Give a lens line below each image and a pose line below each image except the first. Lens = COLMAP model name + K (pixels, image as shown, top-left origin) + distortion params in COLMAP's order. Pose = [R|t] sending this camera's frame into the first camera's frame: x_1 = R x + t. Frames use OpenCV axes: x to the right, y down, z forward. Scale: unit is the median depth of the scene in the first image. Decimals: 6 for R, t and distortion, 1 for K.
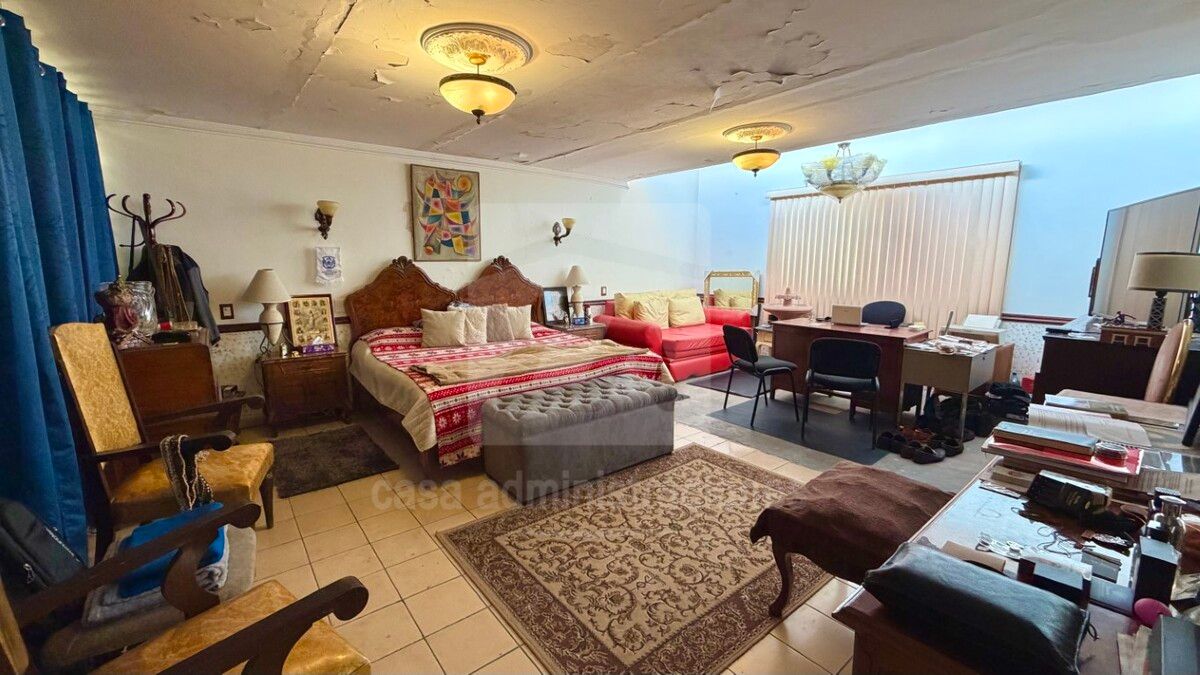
lens RADIAL K [[482.4, 0, 599.8], [0, 482.4, 337.0], [0, 0, 1]] dist [0.003590, 0.000136]
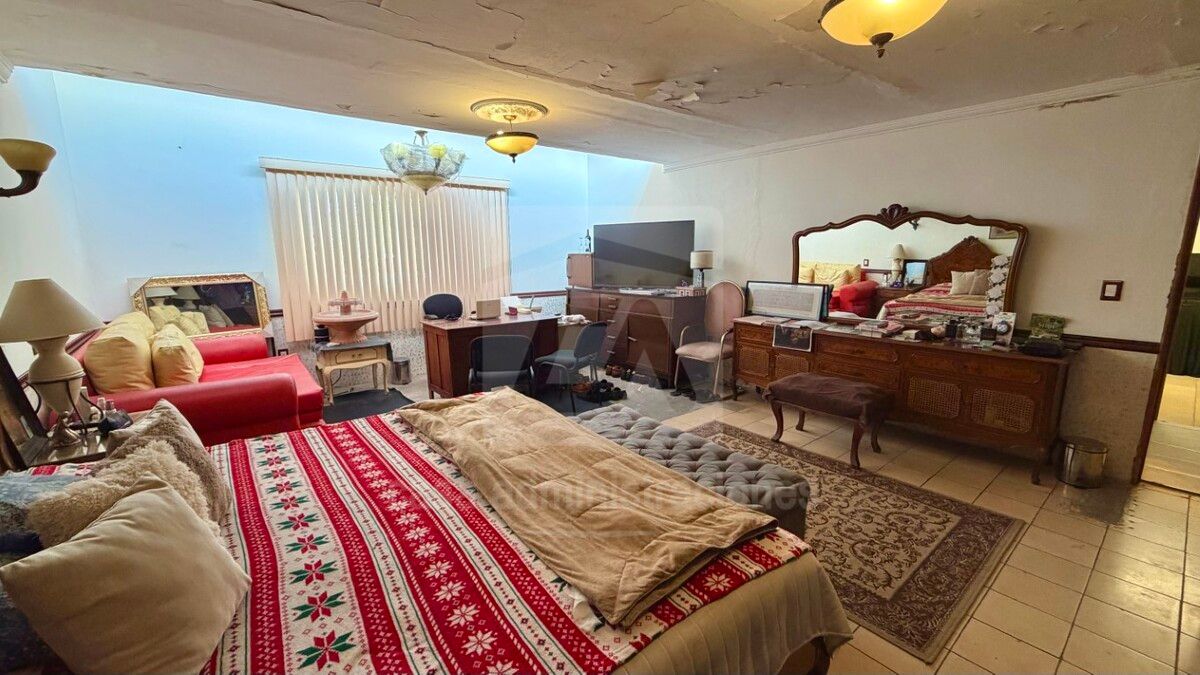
lens RADIAL K [[482.4, 0, 591.7], [0, 482.4, 334.7], [0, 0, 1]] dist [0.003590, 0.000136]
pose [[0.005295, -0.172467, 0.985001, -0.630646], [0.162594, 0.972055, 0.169326, -0.160043], [-0.986679, 0.159259, 0.033189, 0.926282]]
